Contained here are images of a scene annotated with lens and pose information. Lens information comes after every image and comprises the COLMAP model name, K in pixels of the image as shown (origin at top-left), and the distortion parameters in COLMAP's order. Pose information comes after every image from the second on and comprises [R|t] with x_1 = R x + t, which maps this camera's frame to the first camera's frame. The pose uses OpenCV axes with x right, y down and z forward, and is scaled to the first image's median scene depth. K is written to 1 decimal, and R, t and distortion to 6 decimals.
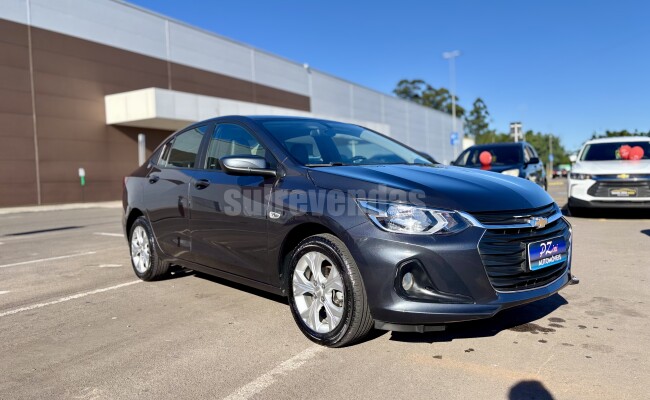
lens RADIAL K [[482.3, 0, 325.9], [0, 482.3, 197.4], [0, 0, 1]] dist [0.057959, -0.073501]
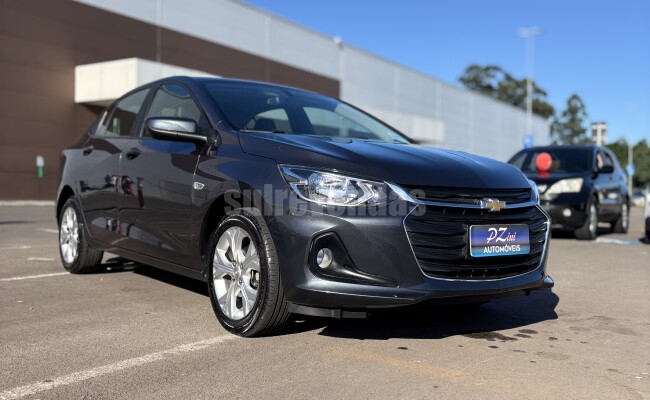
lens RADIAL K [[639.1, 0, 318.1], [0, 639.1, 200.4], [0, 0, 1]] dist [0.106030, -0.242556]
pose [[0.996299, 0.055740, -0.065431, 0.189723], [-0.057212, 0.998145, -0.020828, 0.077869], [0.064148, 0.024494, 0.997640, -0.133647]]
